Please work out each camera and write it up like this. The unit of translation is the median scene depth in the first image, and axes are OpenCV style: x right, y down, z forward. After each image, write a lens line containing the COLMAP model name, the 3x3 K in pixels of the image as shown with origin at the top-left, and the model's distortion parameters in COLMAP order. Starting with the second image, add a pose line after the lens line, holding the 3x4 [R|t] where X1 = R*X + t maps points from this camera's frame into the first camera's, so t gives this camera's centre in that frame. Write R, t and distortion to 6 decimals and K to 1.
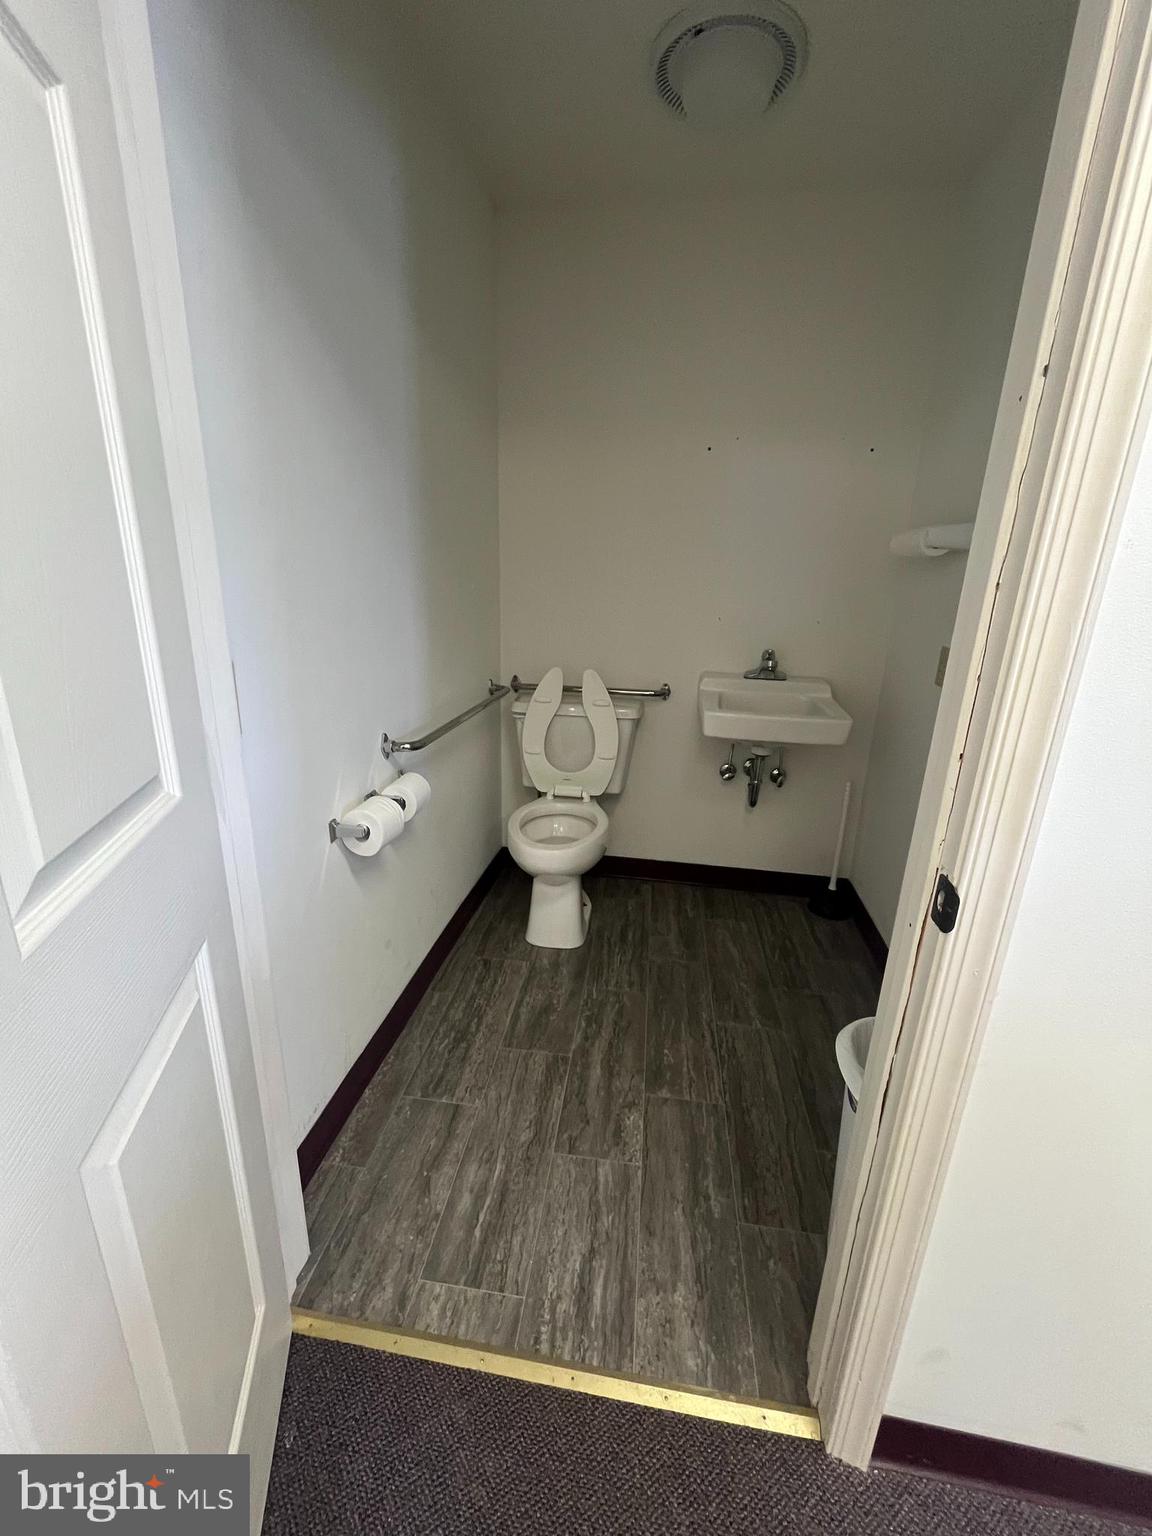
lens RADIAL K [[622.7, 0, 571.2], [0, 622.7, 768.7], [0, 0, 1]] dist [-0.012470, 0.005597]
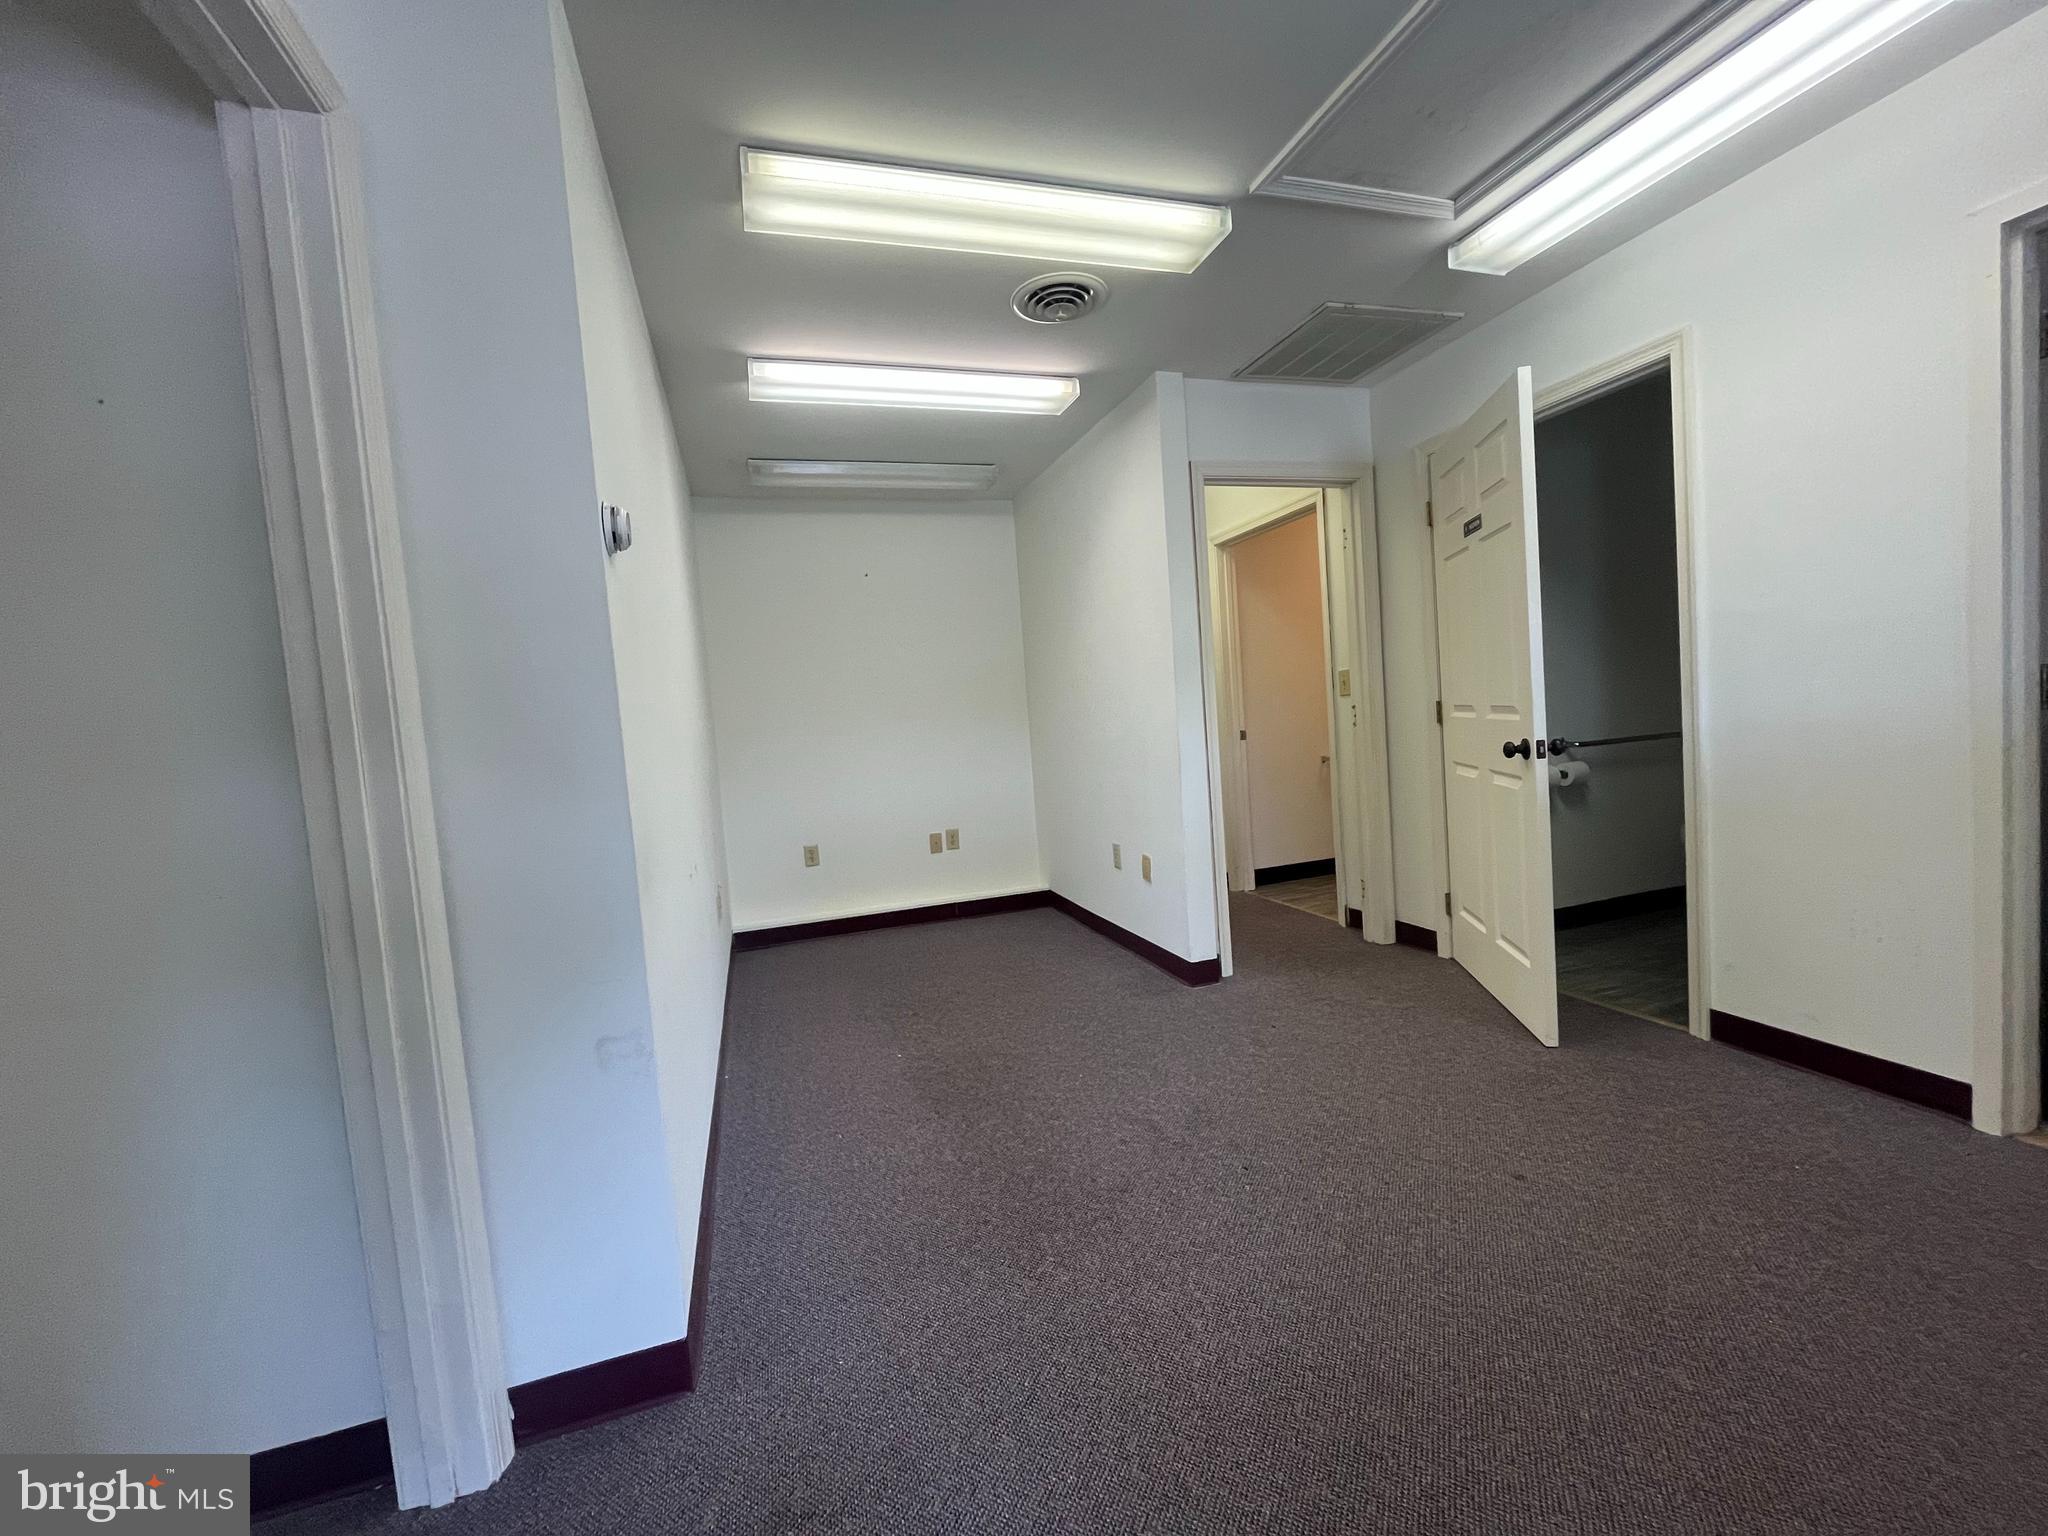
lens RADIAL K [[830.3, 0, 1014.9], [0, 830.3, 770.1], [0, 0, 1]] dist [-0.012470, 0.005597]
pose [[0.441640, -0.008701, -0.897150, 1.645224], [-0.175010, 0.979909, -0.095656, 0.769428], [0.879958, 0.199256, 0.431244, -2.040784]]
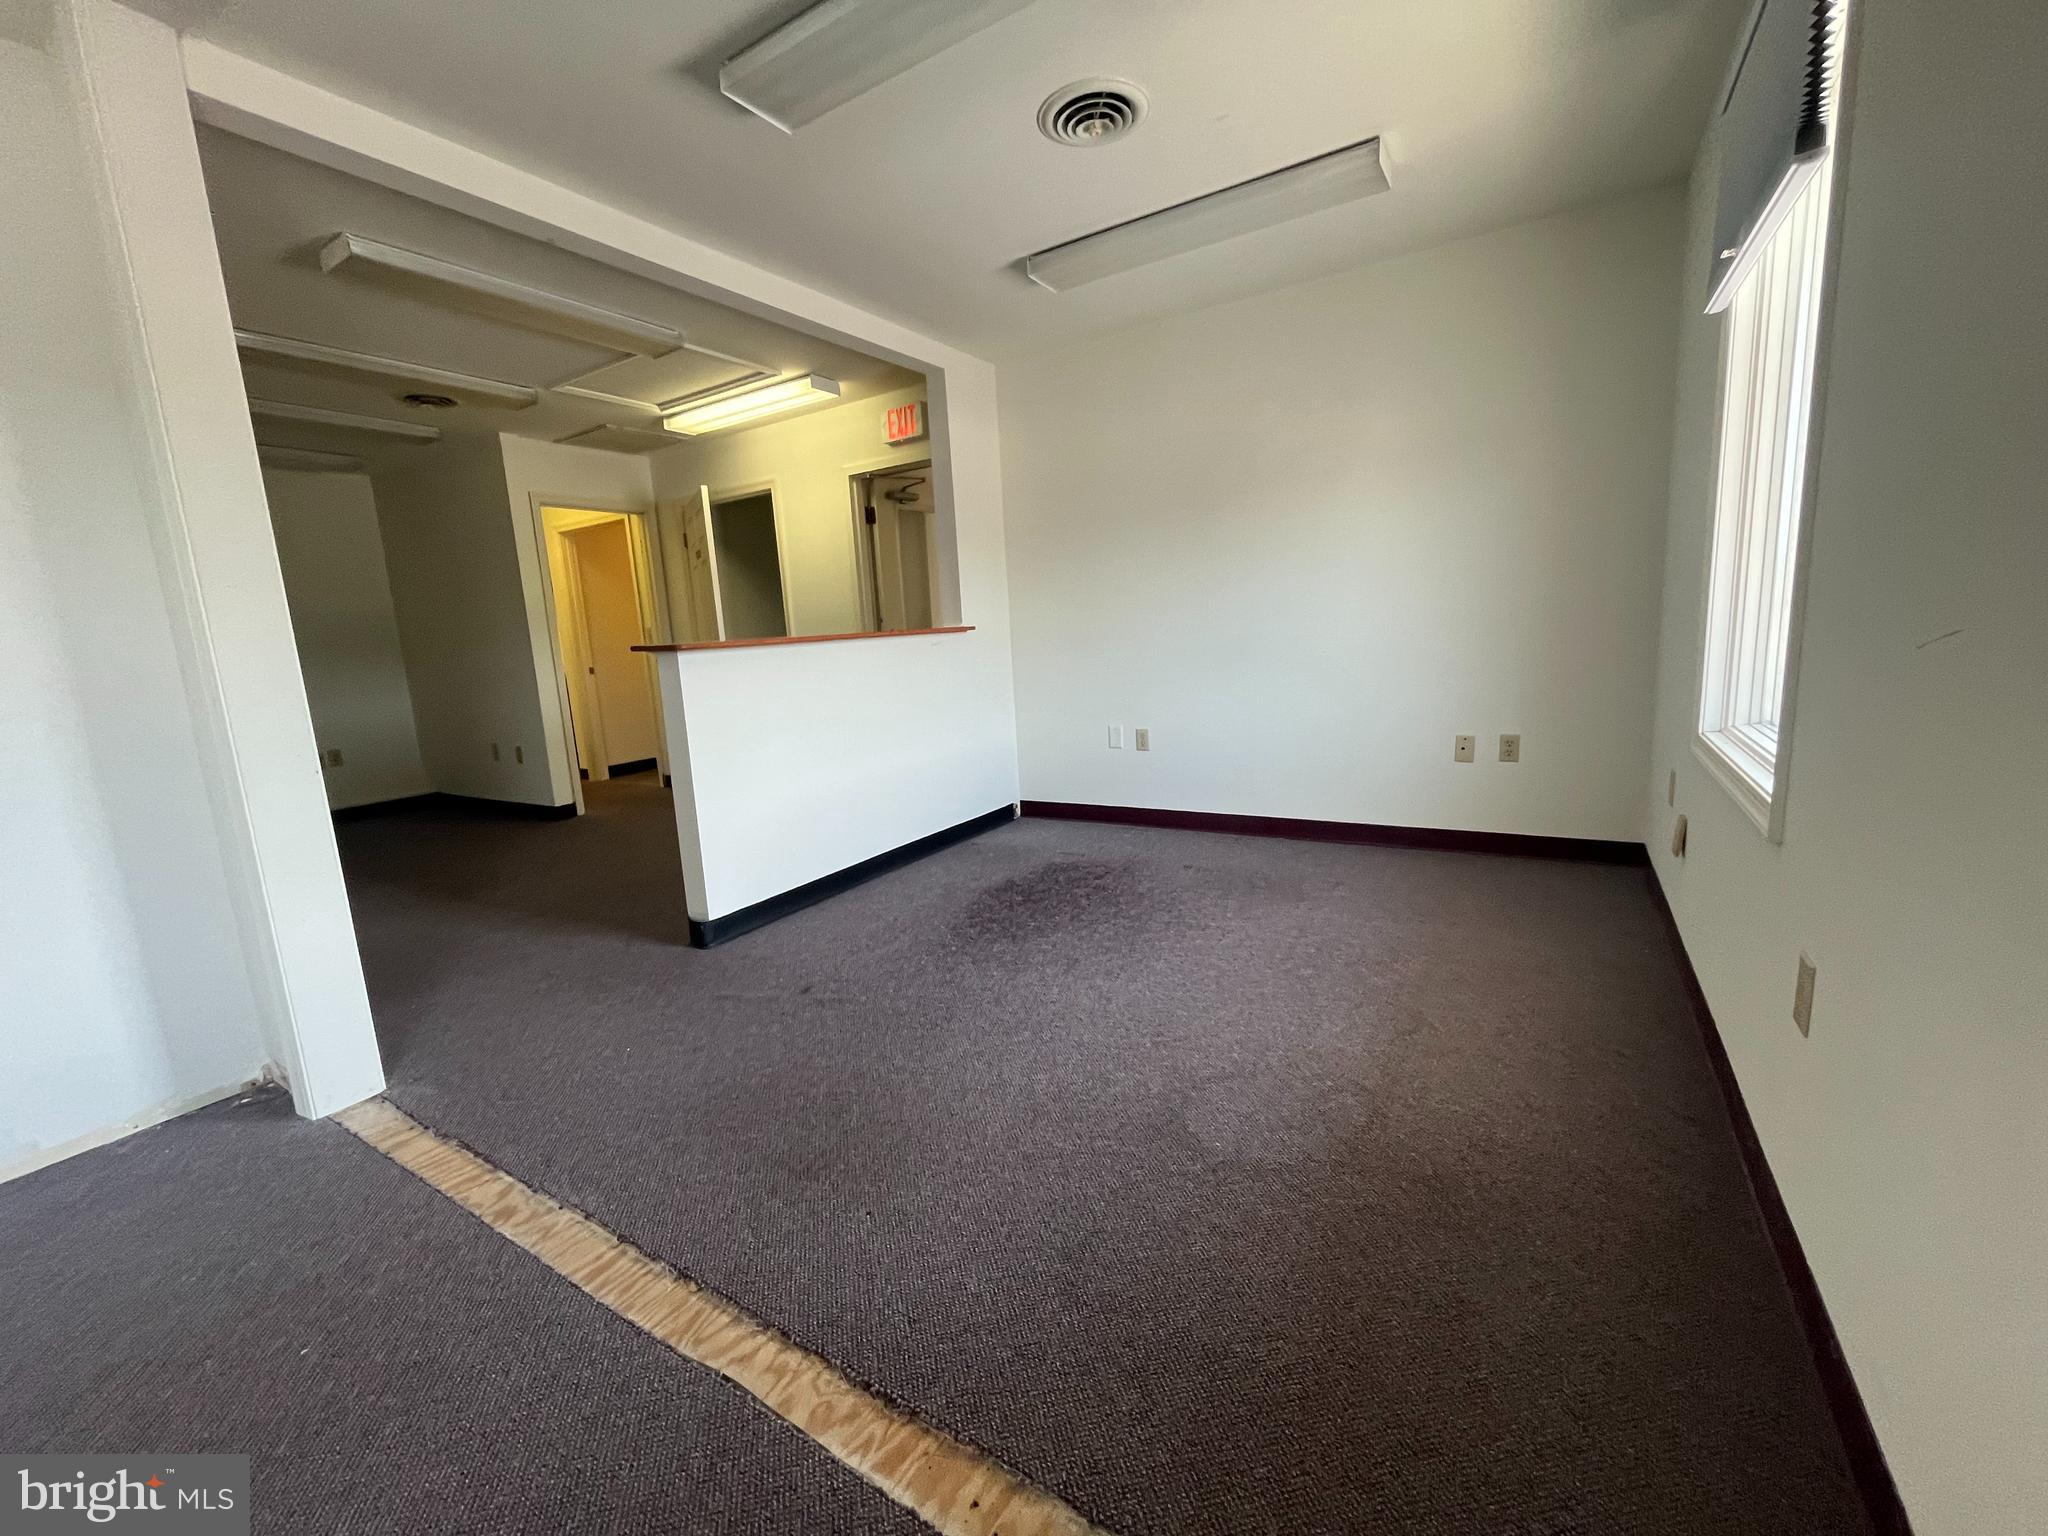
lens RADIAL K [[830.3, 0, 1018.4], [0, 830.3, 771.9], [0, 0, 1]] dist [-0.012470, 0.005597]
pose [[0.915222, -0.015279, -0.402661, 3.840477], [-0.032410, 0.993252, -0.111356, 1.346735], [0.401645, 0.114966, 0.908551, -3.502974]]
